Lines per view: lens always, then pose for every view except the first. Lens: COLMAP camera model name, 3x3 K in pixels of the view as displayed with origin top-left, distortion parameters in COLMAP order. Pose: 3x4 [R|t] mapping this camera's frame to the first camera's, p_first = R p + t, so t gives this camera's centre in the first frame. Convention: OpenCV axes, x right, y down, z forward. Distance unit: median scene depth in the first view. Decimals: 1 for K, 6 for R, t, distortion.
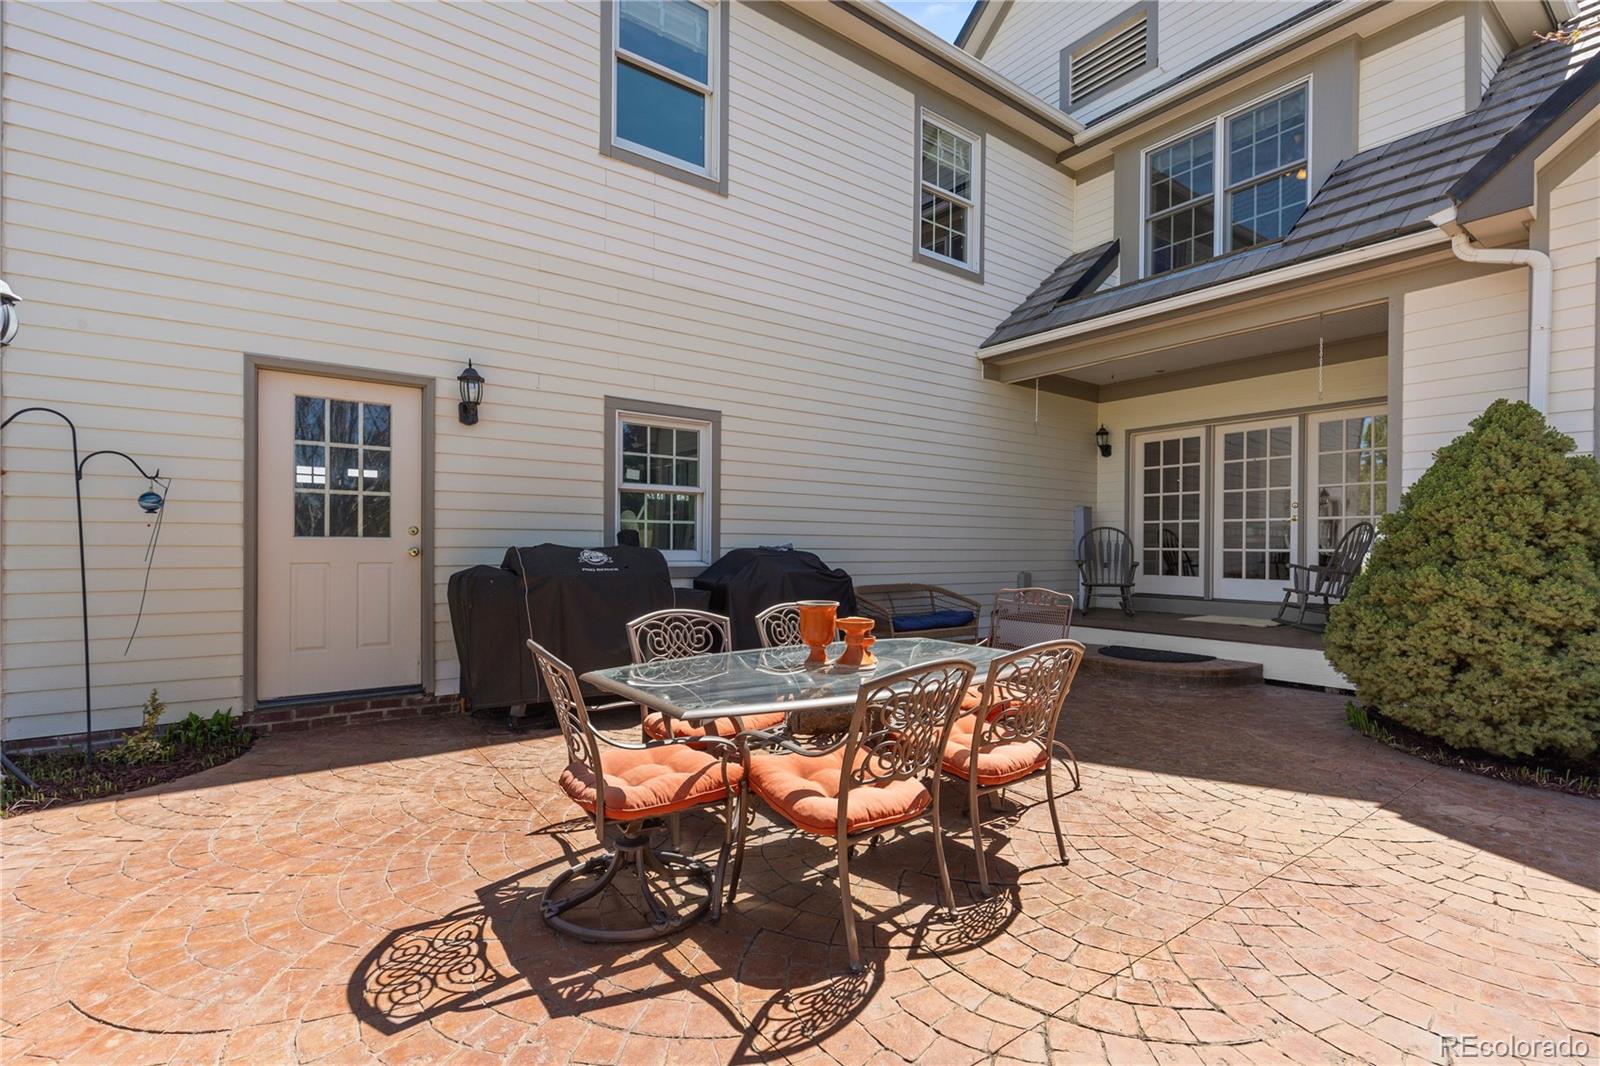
lens RADIAL K [[718.5, 0, 802.4], [0, 718.5, 551.7], [0, 0, 1]] dist [-0.000630, -0.000157]
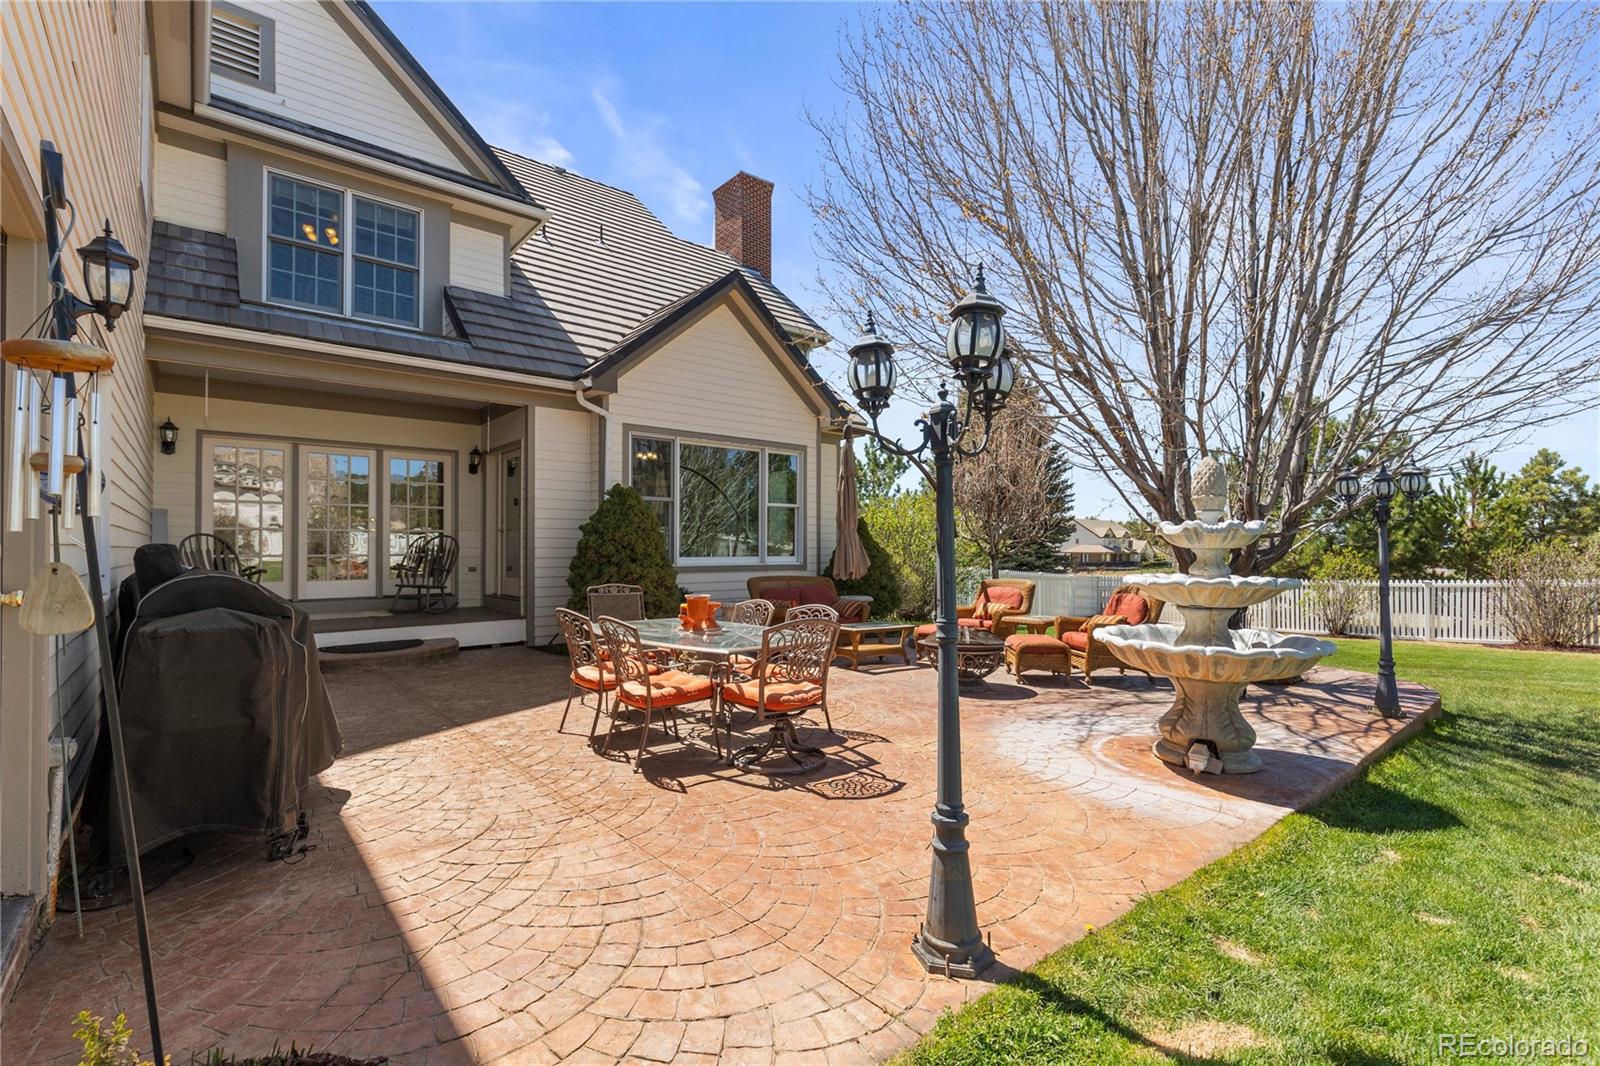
lens RADIAL K [[725.7, 0, 795.8], [0, 725.7, 538.0], [0, 0, 1]] dist [0.000537, 0.000055]
pose [[-0.068449, 0.007032, 0.997630, -1.005108], [0.006075, 0.999960, -0.006631, -0.029193], [-0.997636, 0.005607, -0.068489, 0.532226]]
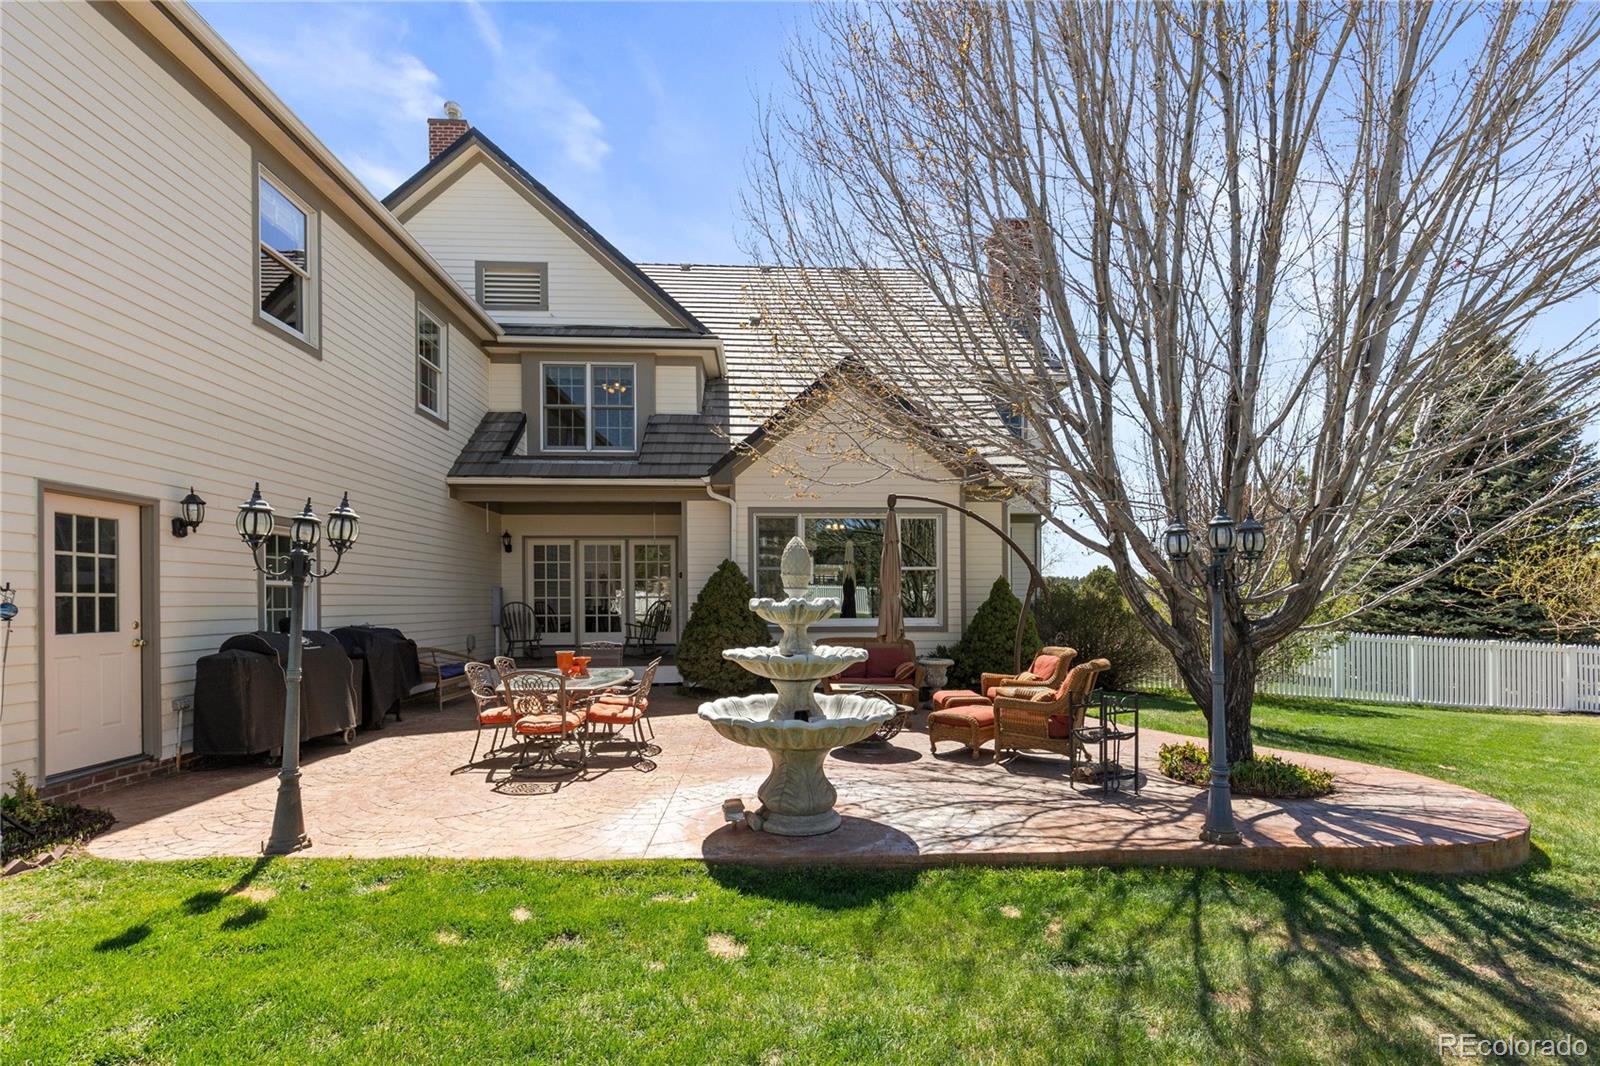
lens RADIAL K [[747.1, 0, 810.7], [0, 747.1, 595.0], [0, 0, 1]] dist [0.000075, 0.000278]
pose [[0.539503, -0.004032, 0.841974, -0.963400], [0.016508, 0.999847, -0.005790, -0.052473], [-0.841822, 0.017023, 0.539487, -0.601451]]
